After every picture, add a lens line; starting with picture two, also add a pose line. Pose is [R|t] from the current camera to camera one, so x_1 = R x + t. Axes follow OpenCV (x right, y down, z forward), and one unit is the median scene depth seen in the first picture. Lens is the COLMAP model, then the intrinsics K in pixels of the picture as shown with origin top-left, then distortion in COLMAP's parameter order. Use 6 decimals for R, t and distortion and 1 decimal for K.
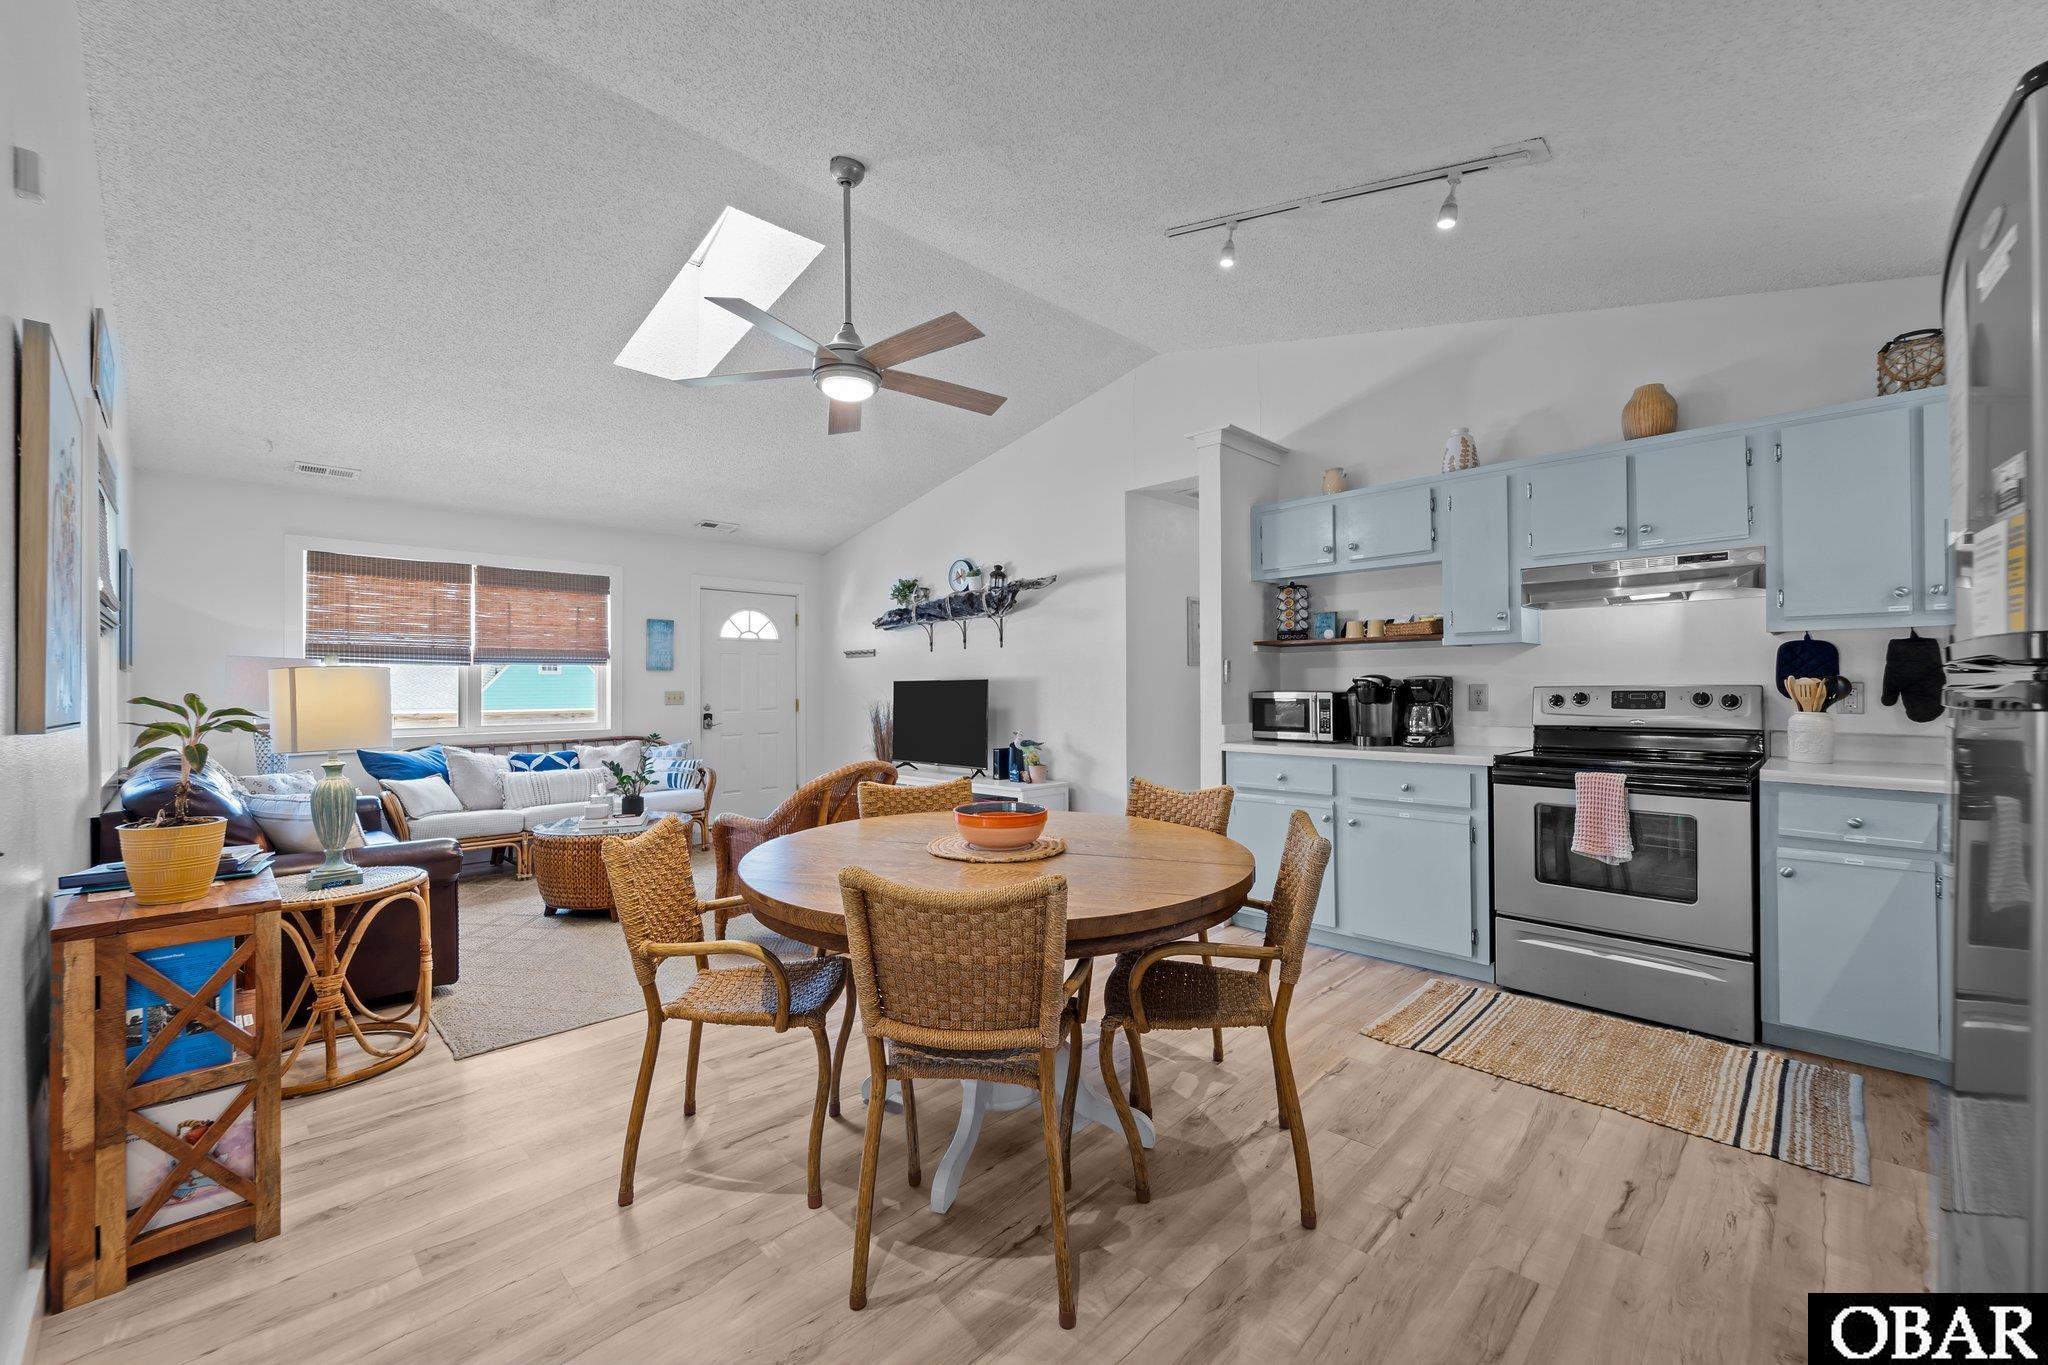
lens RADIAL K [[824.1, 0, 1021.8], [0, 824.1, 676.5], [0, 0, 1]] dist [0.004188, -0.003459]
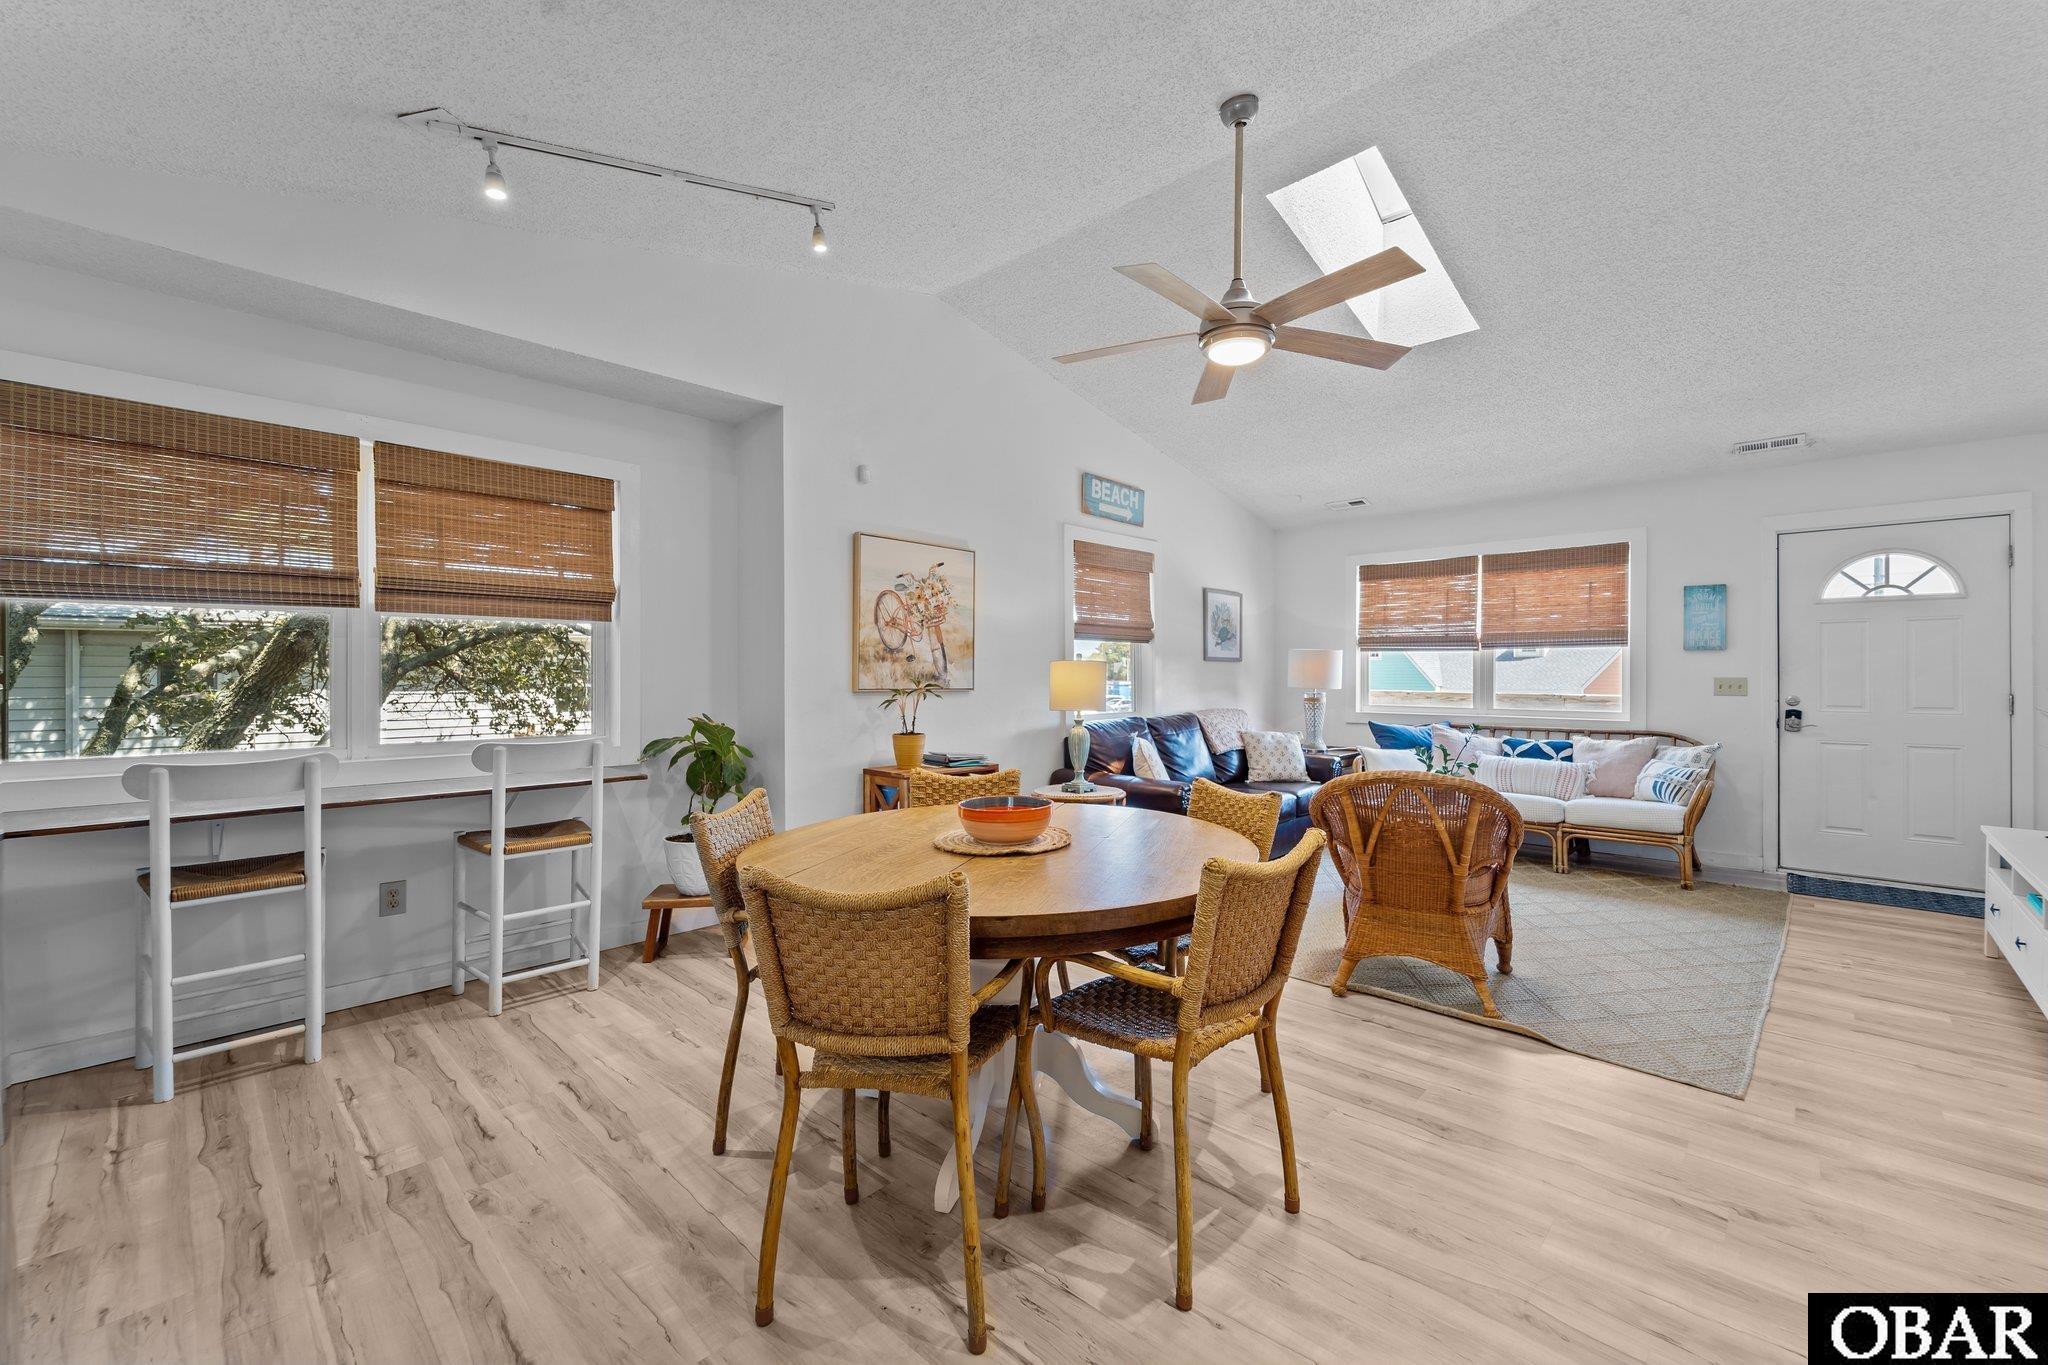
lens RADIAL K [[824.1, 0, 1022.3], [0, 824.1, 670.9], [0, 0, 1]] dist [0.004188, -0.003459]
pose [[0.014221, 0.004926, -0.999887, 0.507359], [0.012473, 0.999909, 0.005103, -0.000522], [0.999821, -0.012544, 0.014159, 0.536267]]
